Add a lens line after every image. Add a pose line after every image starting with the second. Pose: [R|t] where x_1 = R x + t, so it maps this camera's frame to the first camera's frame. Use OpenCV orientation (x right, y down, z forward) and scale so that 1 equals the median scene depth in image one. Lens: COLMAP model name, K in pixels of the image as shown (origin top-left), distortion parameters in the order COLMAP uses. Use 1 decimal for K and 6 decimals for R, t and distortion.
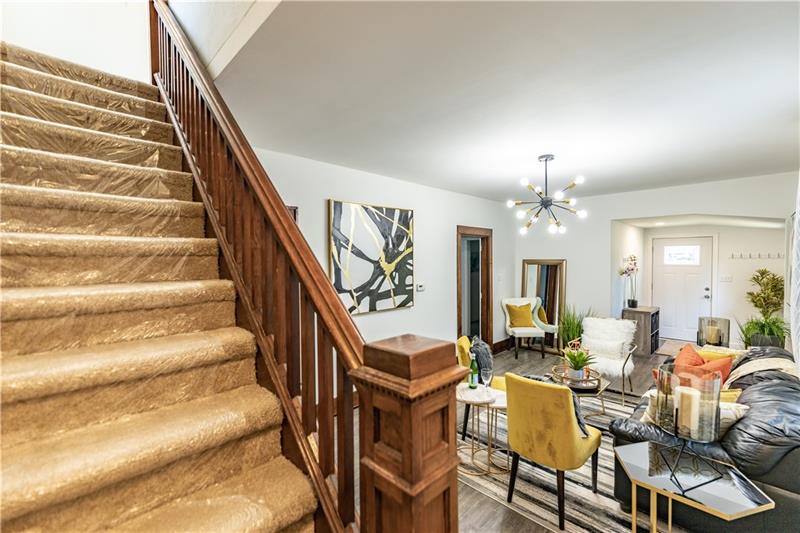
lens RADIAL K [[349.6, 0, 396.9], [0, 349.6, 264.2], [0, 0, 1]] dist [-0.002314, -0.000397]
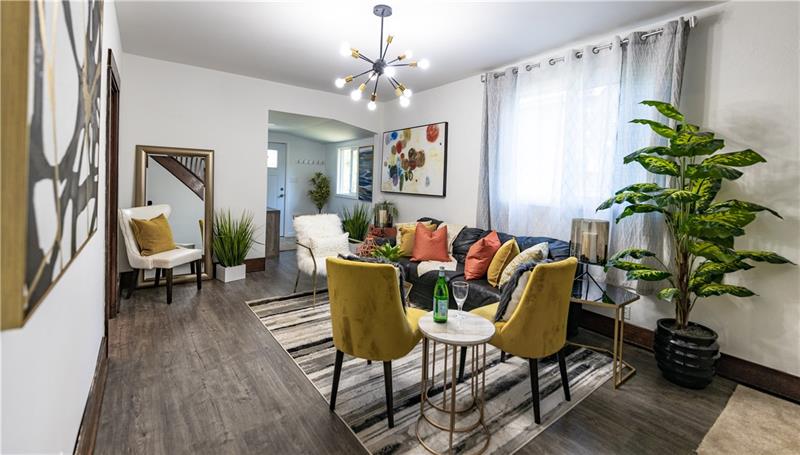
lens RADIAL K [[347.1, 0, 387.1], [0, 347.1, 188.9], [0, 0, 1]] dist [-0.002099, -0.000156]
pose [[0.134137, -0.010042, 0.990912, -0.200235], [-0.013527, 0.999837, 0.011963, 0.053817], [-0.990870, -0.015009, 0.133979, 0.516618]]
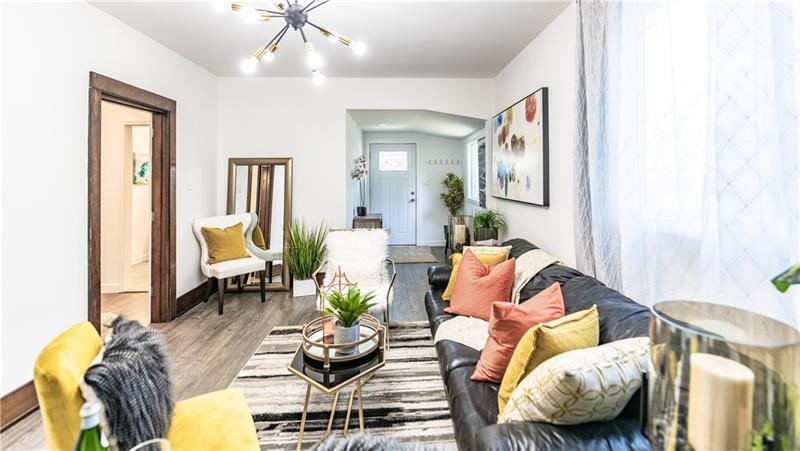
lens RADIAL K [[345.7, 0, 410.9], [0, 345.7, 172.7], [0, 0, 1]] dist [-0.000521, 0.000026]
pose [[0.652047, 0.013849, 0.758052, 0.091442], [0.016185, 0.999351, -0.032179, 0.044235], [-0.758005, 0.033252, 0.651400, 0.325759]]
